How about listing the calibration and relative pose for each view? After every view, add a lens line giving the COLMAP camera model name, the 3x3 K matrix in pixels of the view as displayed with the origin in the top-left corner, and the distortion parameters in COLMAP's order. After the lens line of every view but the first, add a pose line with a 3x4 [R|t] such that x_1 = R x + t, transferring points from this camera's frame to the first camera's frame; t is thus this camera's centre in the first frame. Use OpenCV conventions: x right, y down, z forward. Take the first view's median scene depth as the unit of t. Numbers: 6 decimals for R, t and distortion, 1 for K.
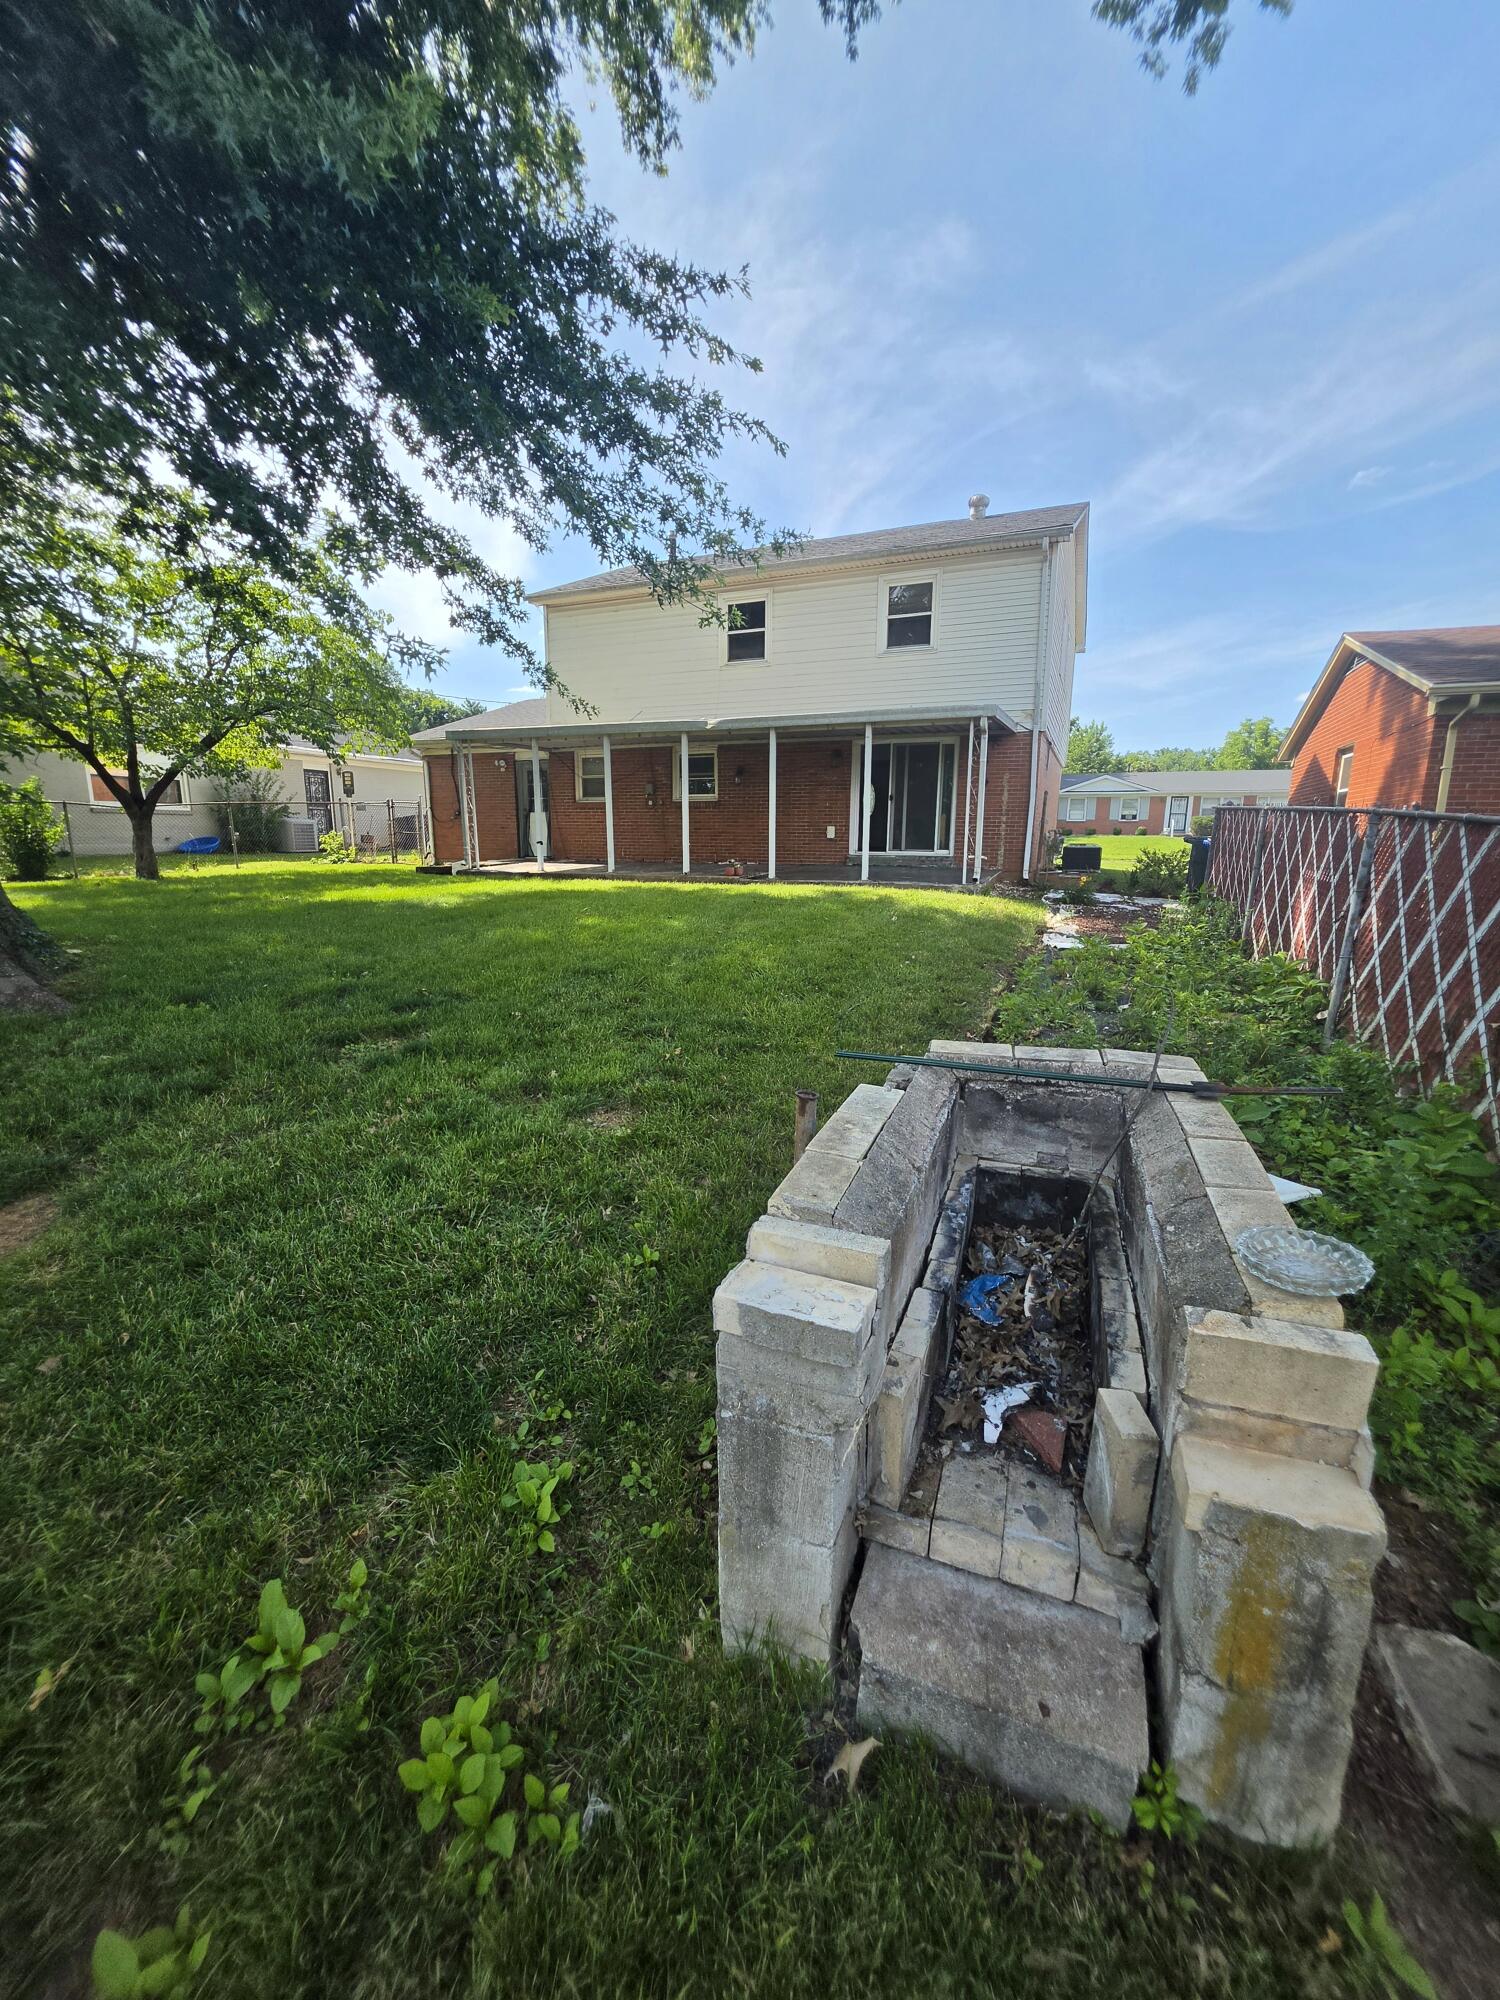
lens RADIAL K [[805.4, 0, 751.9], [0, 805.4, 1000.7], [0, 0, 1]] dist [-0.004547, -0.000074]
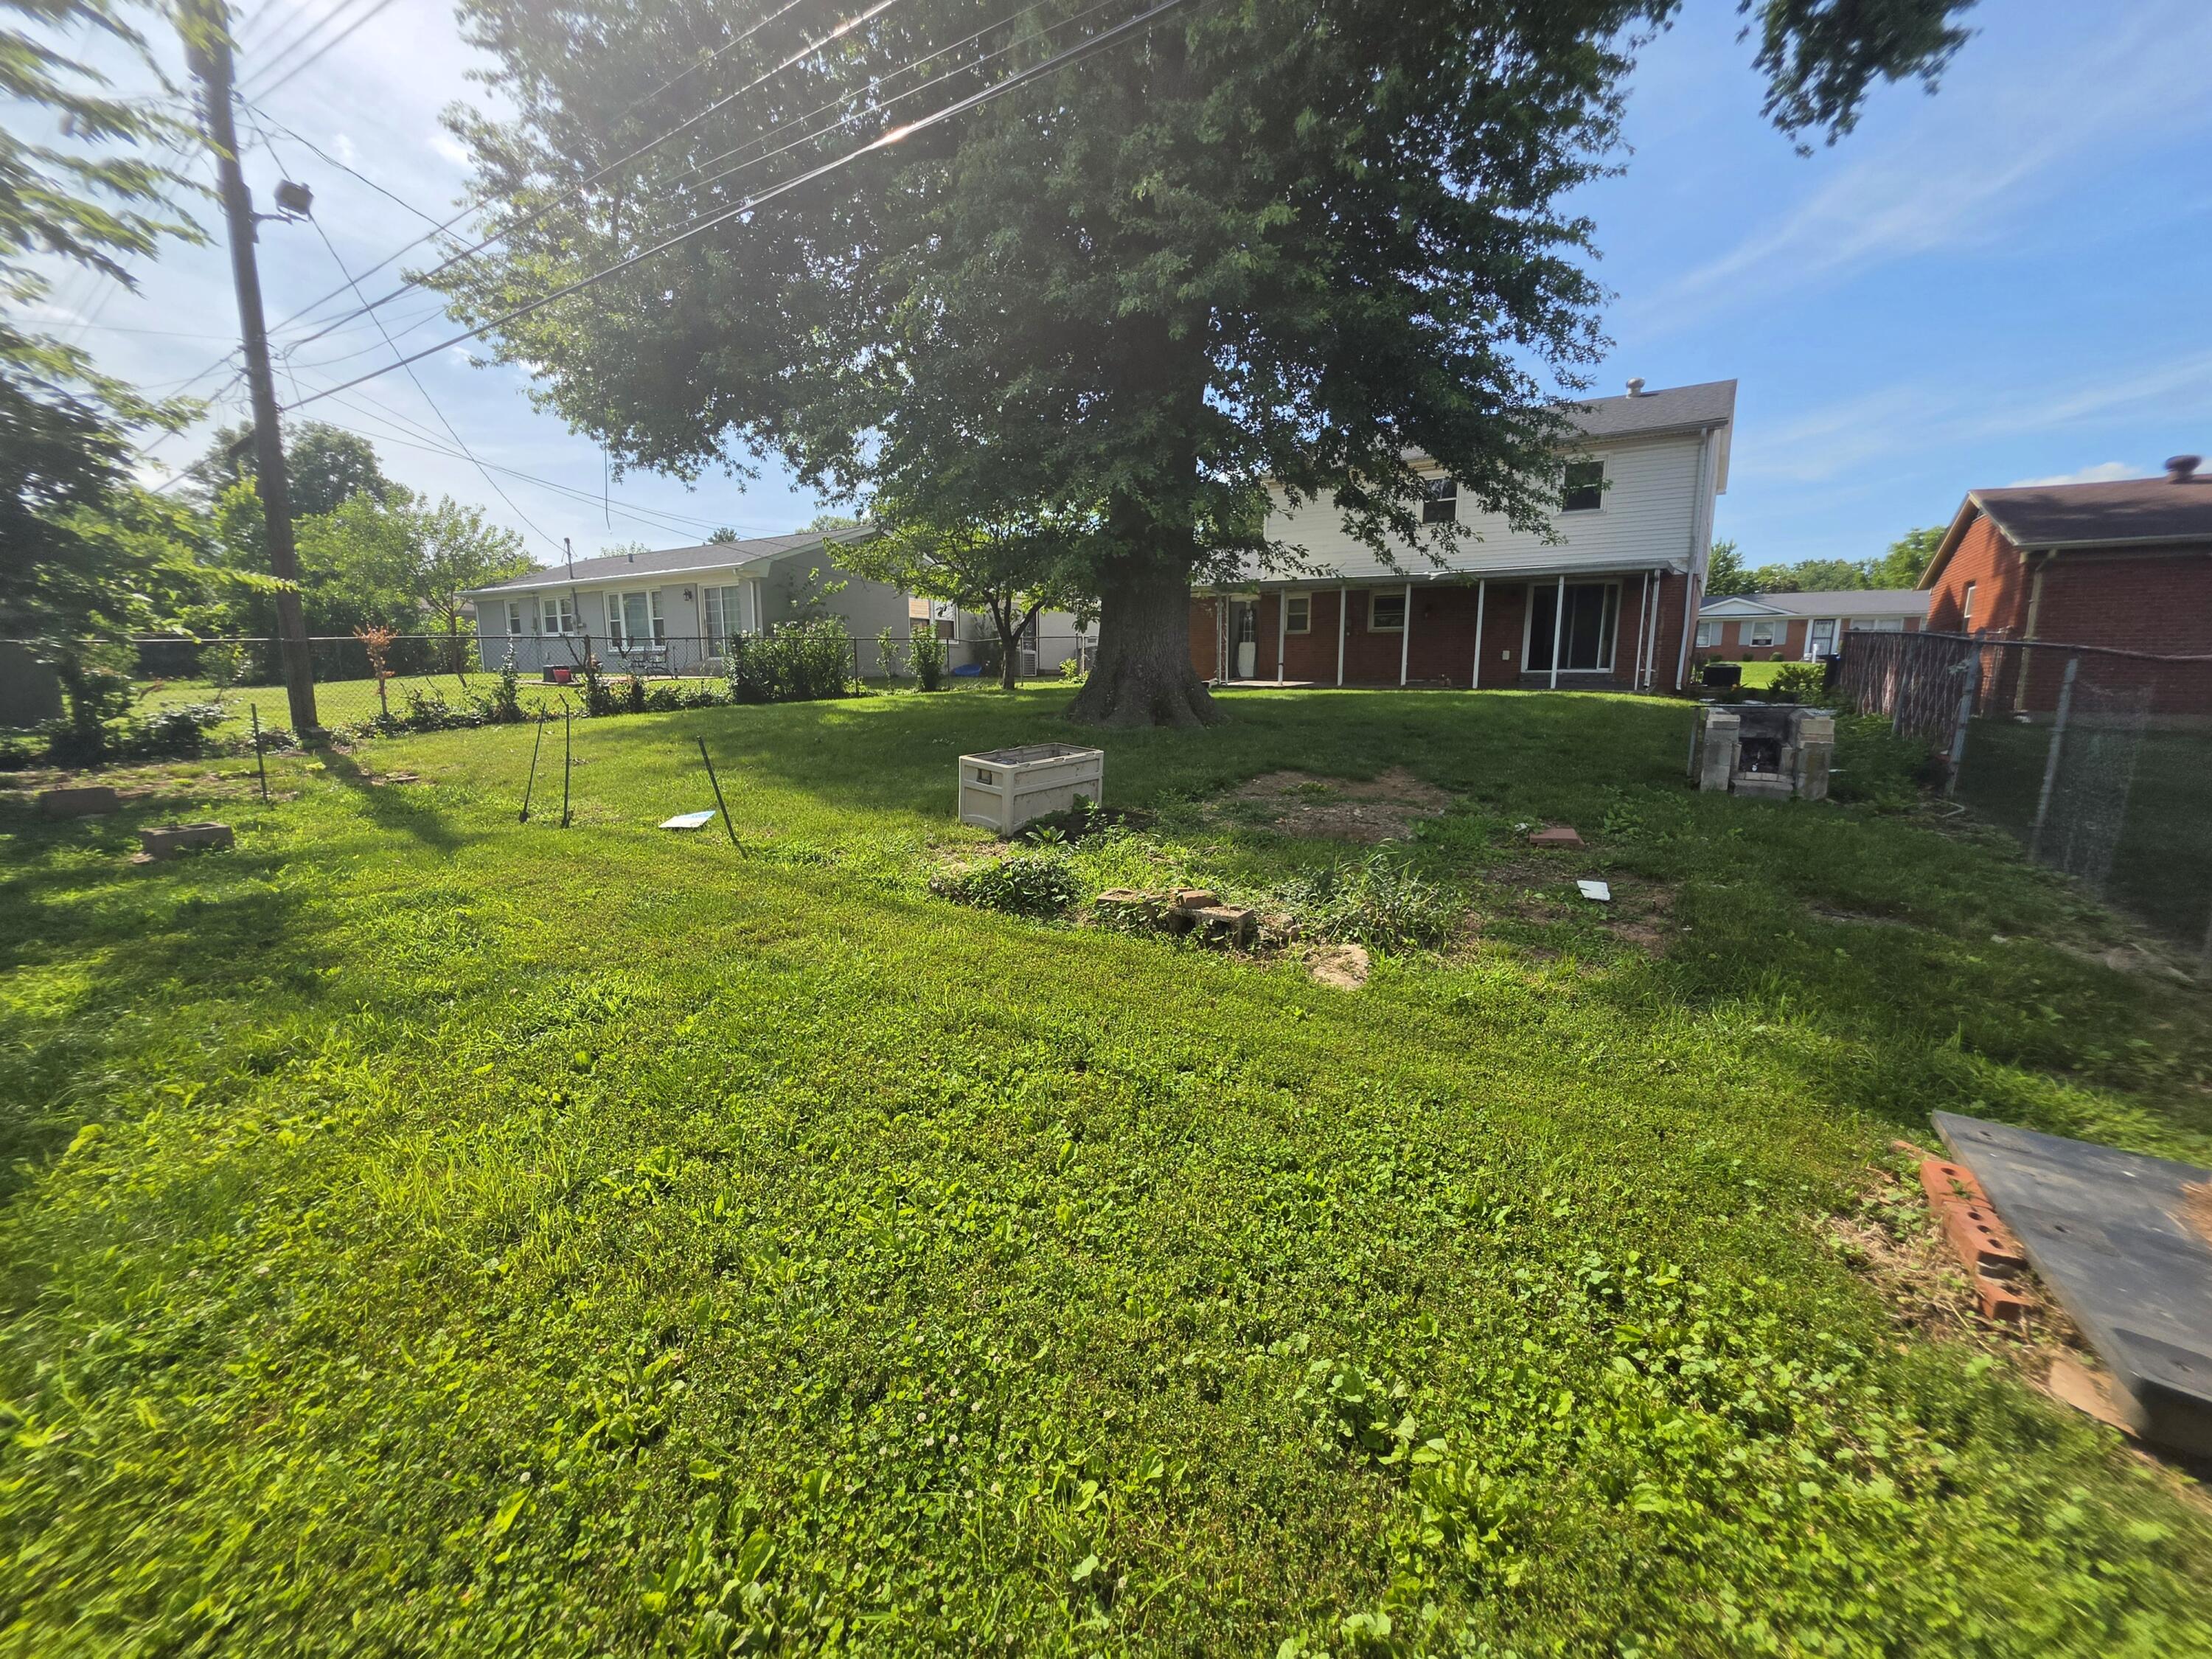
lens RADIAL K [[890.8, 0, 1102.5], [0, 890.8, 828.6], [0, 0, 1]] dist [-0.004547, -0.000074]
pose [[0.980811, 0.028200, -0.192910, -0.264842], [-0.032974, 0.999223, -0.021581, 0.123481], [0.192152, 0.027528, 0.980979, -0.522526]]
